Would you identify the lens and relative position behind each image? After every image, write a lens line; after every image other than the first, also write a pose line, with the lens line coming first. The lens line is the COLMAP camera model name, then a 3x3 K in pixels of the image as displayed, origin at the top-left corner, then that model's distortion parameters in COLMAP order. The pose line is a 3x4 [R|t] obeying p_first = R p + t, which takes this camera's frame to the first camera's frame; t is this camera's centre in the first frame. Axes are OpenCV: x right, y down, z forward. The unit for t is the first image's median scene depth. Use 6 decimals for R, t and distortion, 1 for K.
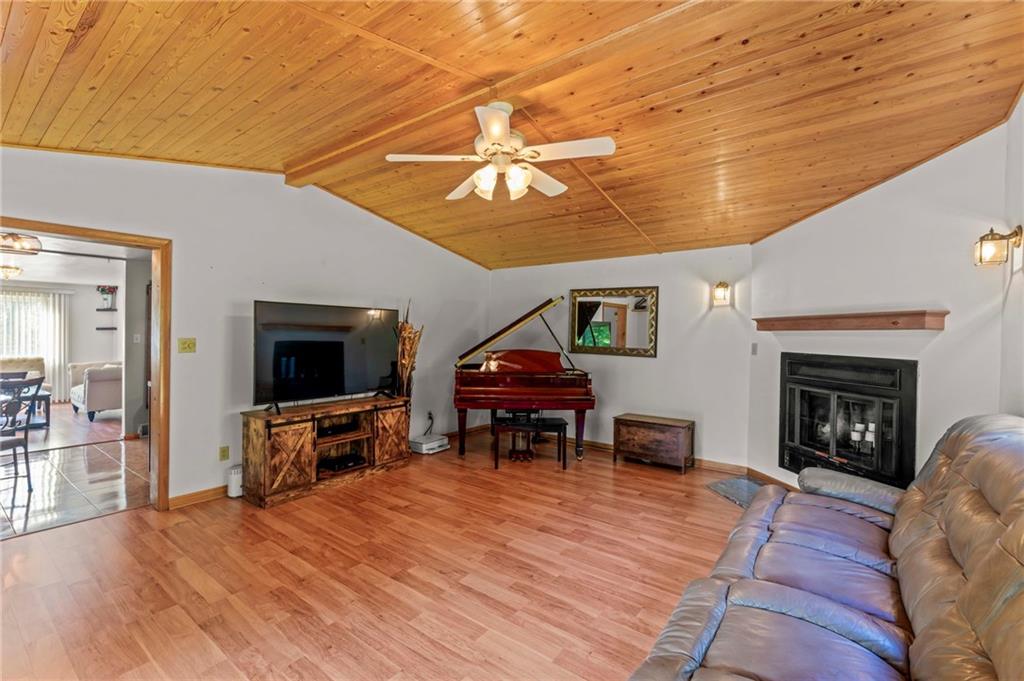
lens RADIAL K [[449.9, 0, 514.5], [0, 449.9, 334.8], [0, 0, 1]] dist [-0.002887, -0.000397]
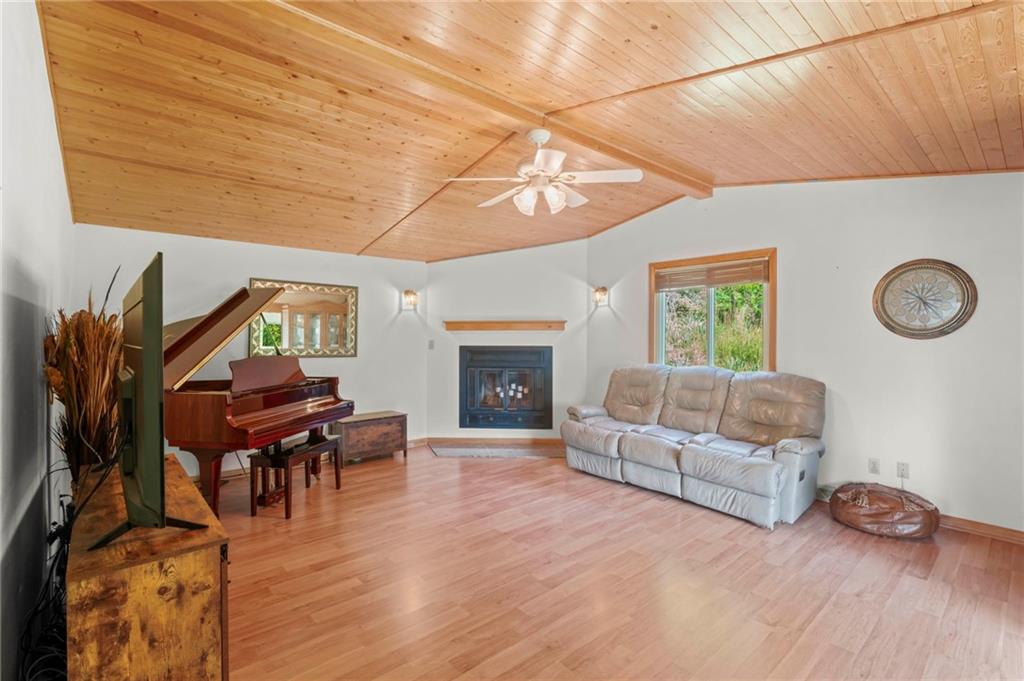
lens RADIAL K [[449.9, 0, 518.0], [0, 449.9, 336.2], [0, 0, 1]] dist [-0.002887, -0.000397]
pose [[0.220521, -0.012284, 0.975305, -0.867454], [0.006893, 0.999915, 0.011035, -0.006960], [-0.975358, 0.004289, 0.220587, 0.609307]]
